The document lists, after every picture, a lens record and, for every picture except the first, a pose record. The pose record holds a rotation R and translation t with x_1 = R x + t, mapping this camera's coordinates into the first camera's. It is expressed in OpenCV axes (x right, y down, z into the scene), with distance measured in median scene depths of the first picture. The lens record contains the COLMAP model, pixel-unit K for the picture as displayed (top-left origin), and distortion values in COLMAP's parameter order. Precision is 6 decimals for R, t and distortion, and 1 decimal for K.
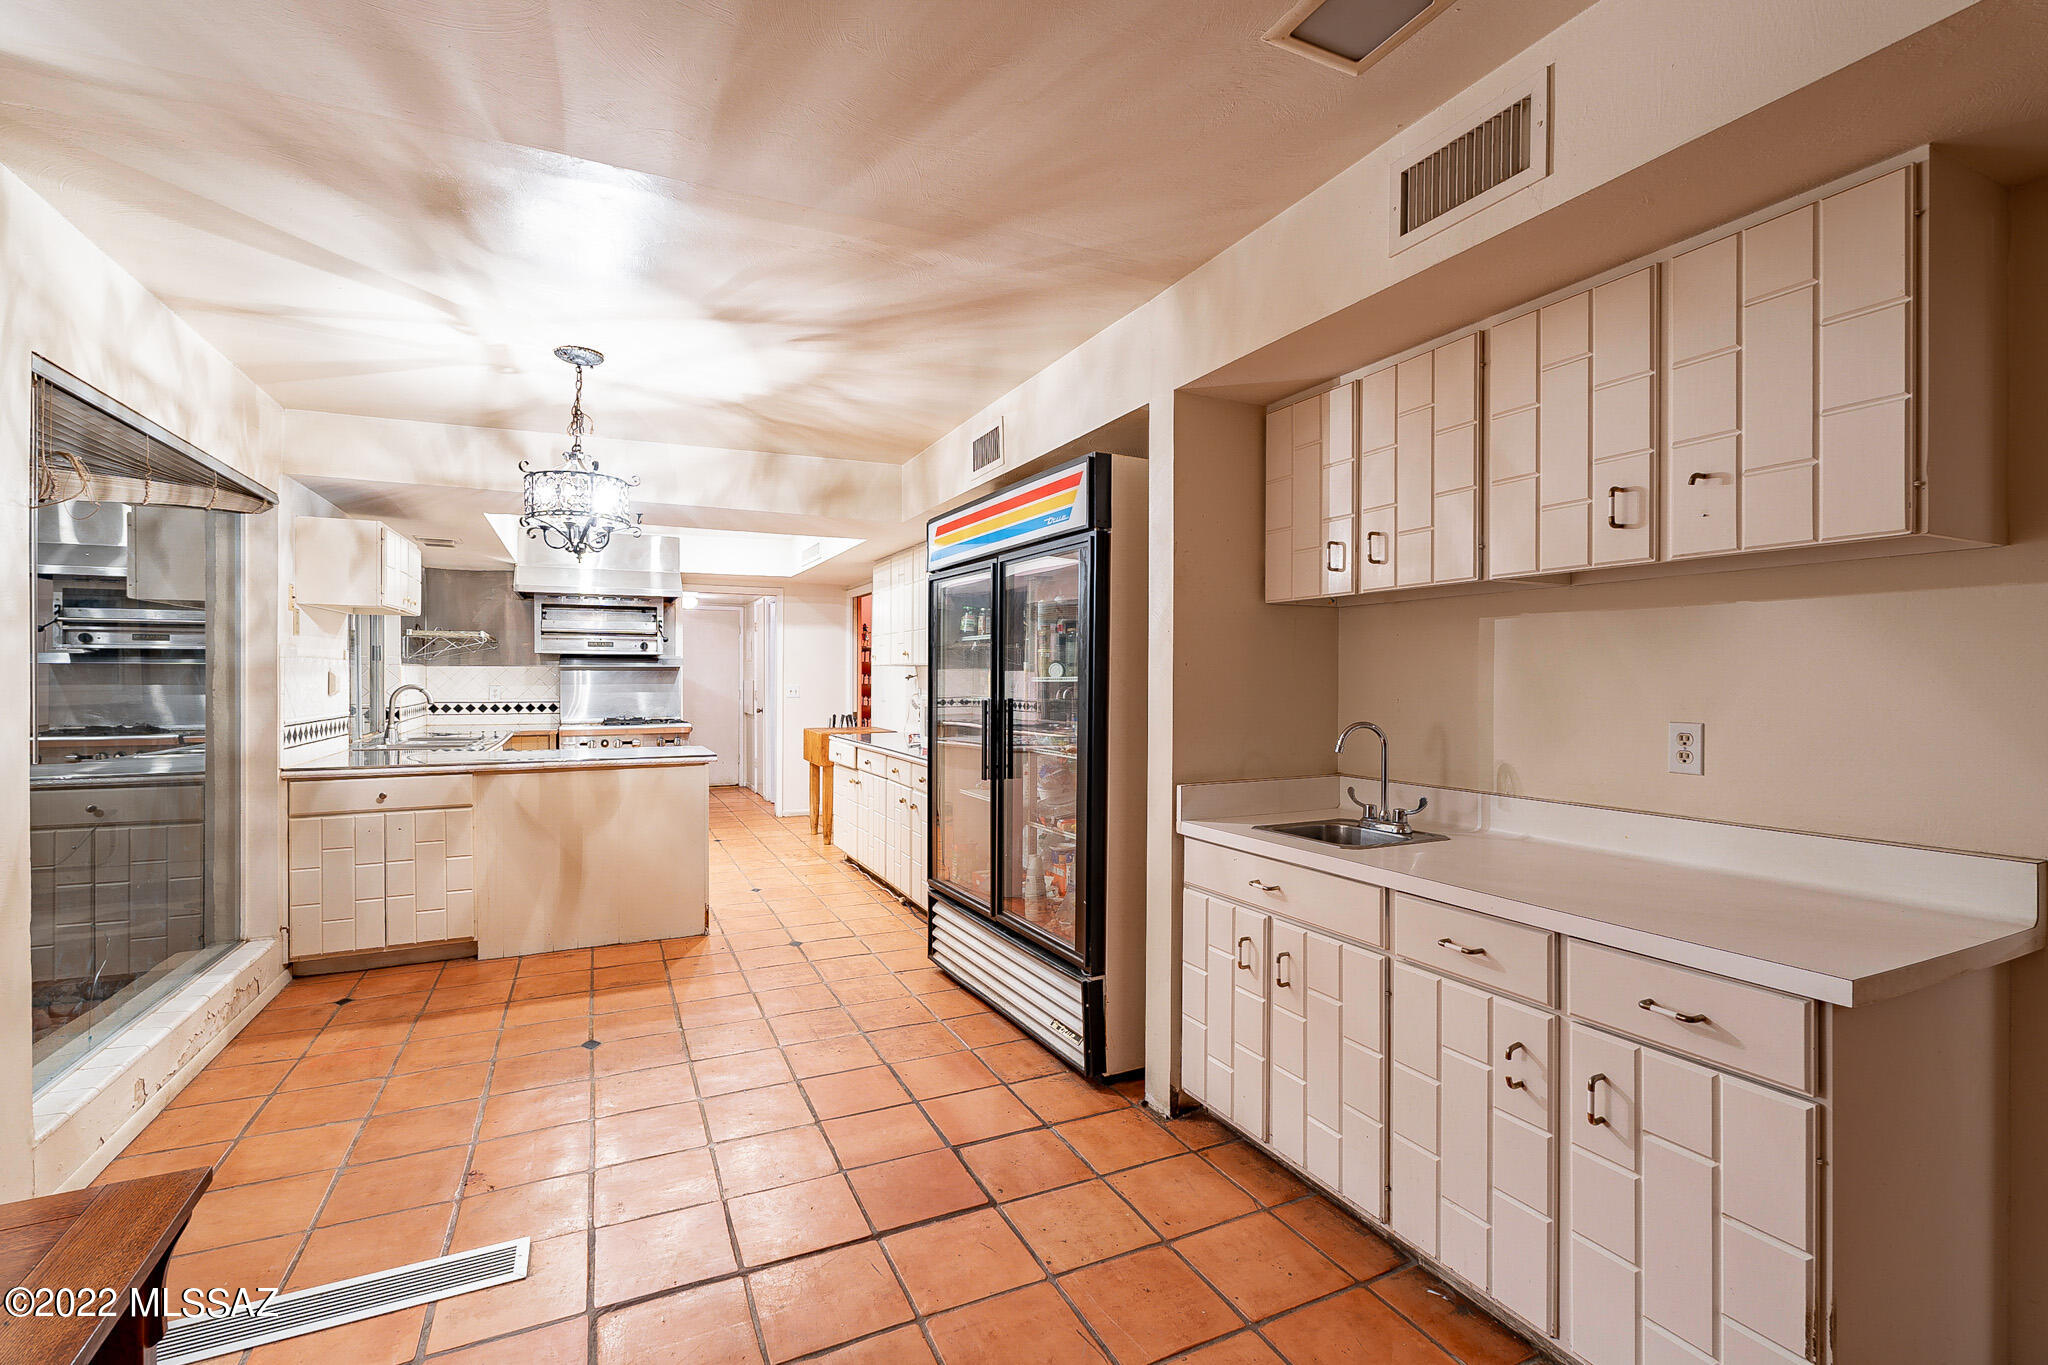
lens RADIAL K [[909.9, 0, 1019.2], [0, 909.9, 676.4], [0, 0, 1]] dist [-0.007139, 0.000233]
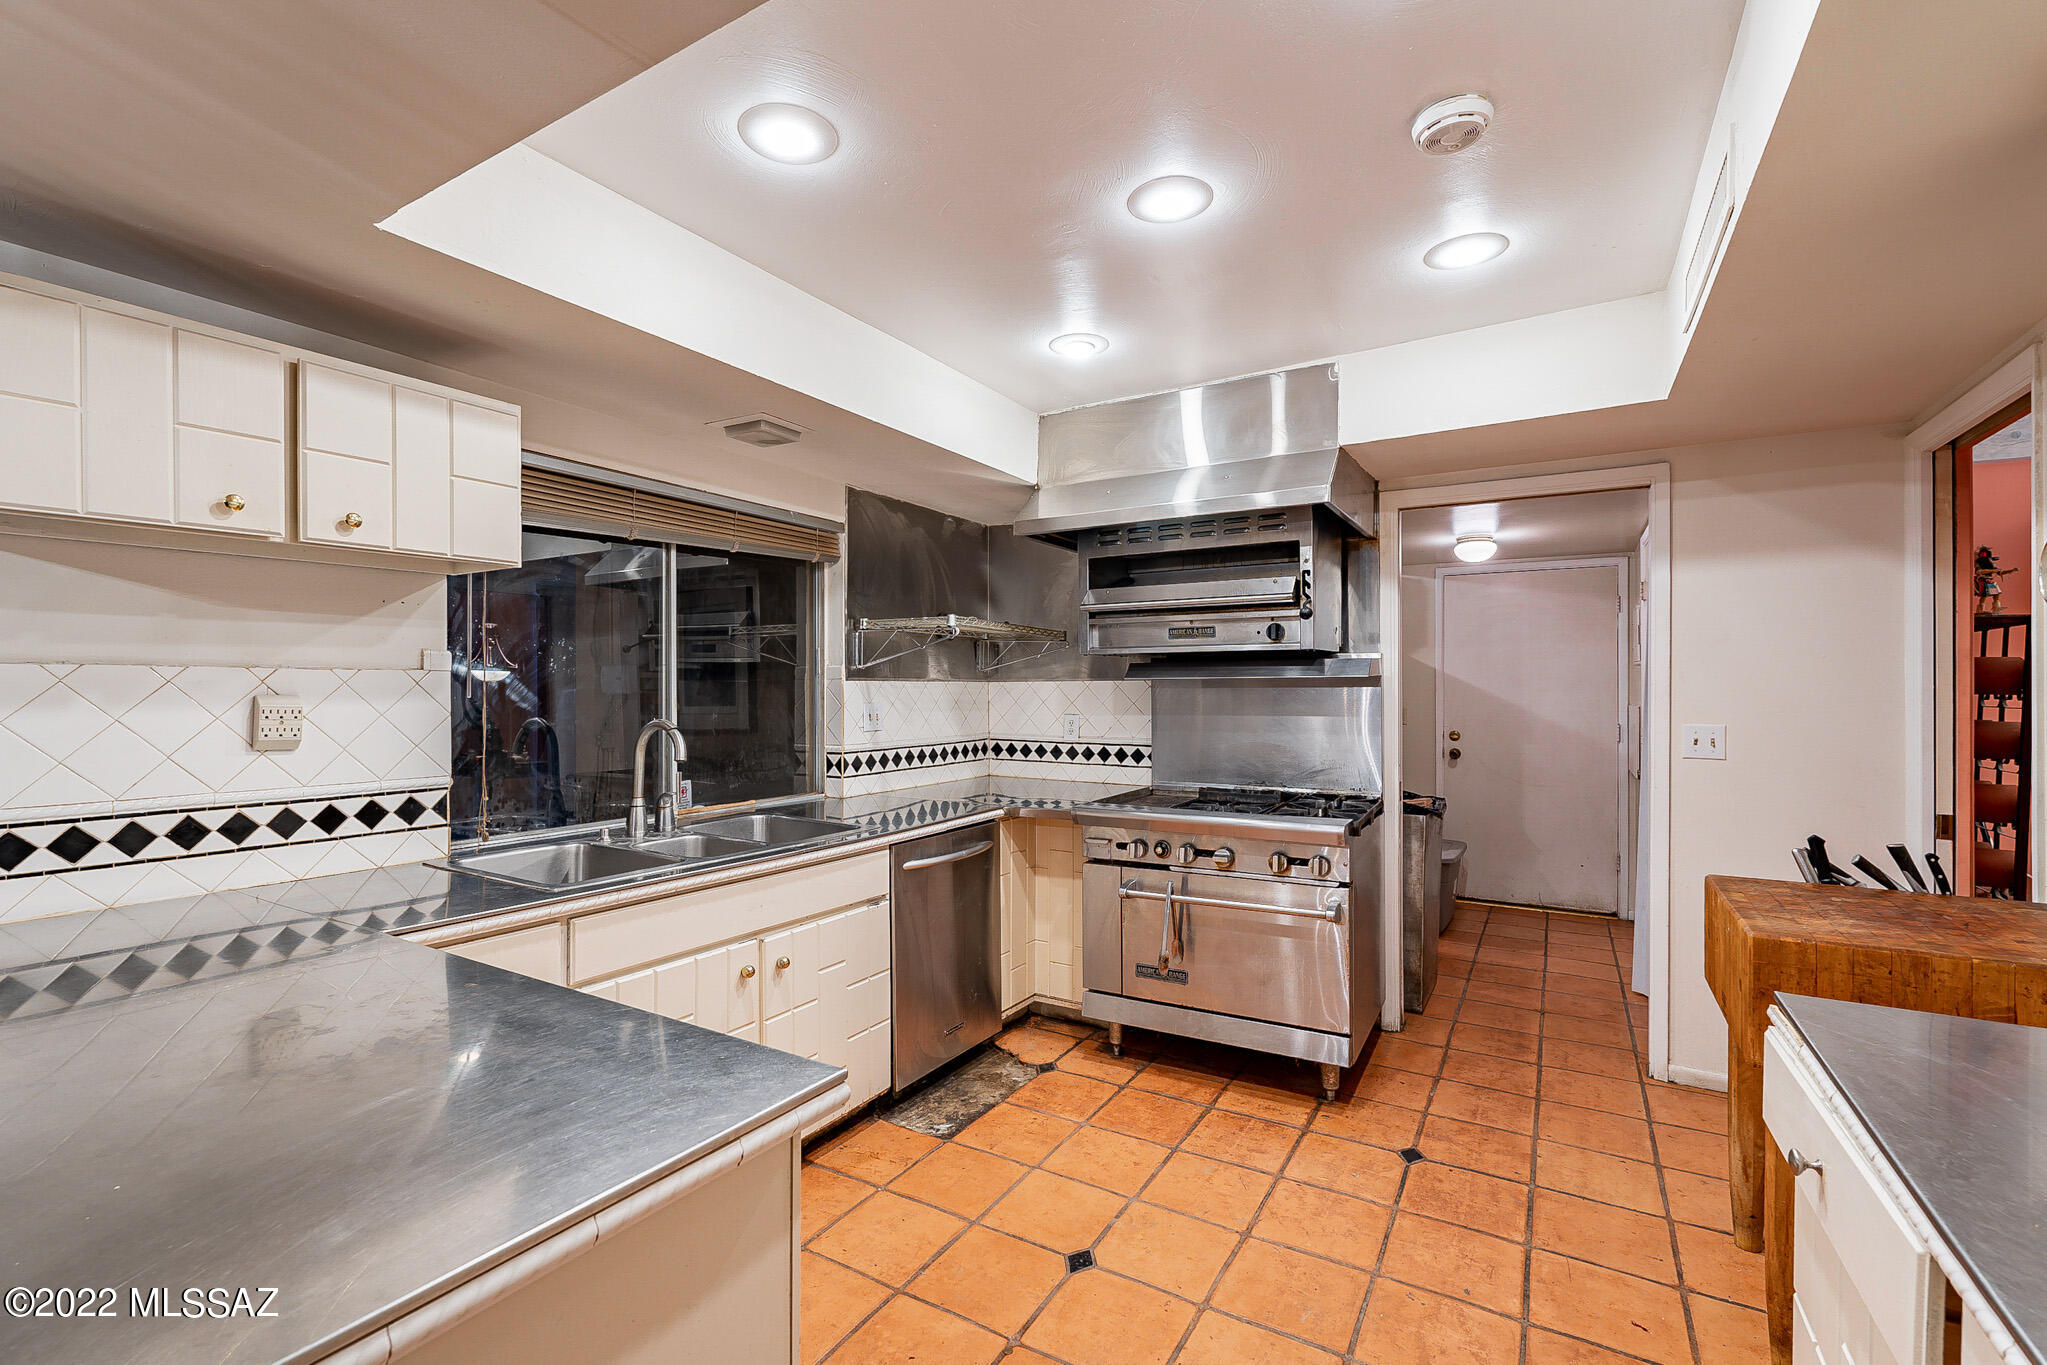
lens RADIAL K [[909.4, 0, 1003.7], [0, 909.4, 687.4], [0, 0, 1]] dist [-0.007139, 0.000233]
pose [[0.546133, -0.006950, -0.837669, -0.110698], [0.000640, 0.999969, -0.007879, -0.002426], [0.837698, 0.003767, 0.546121, 0.637882]]
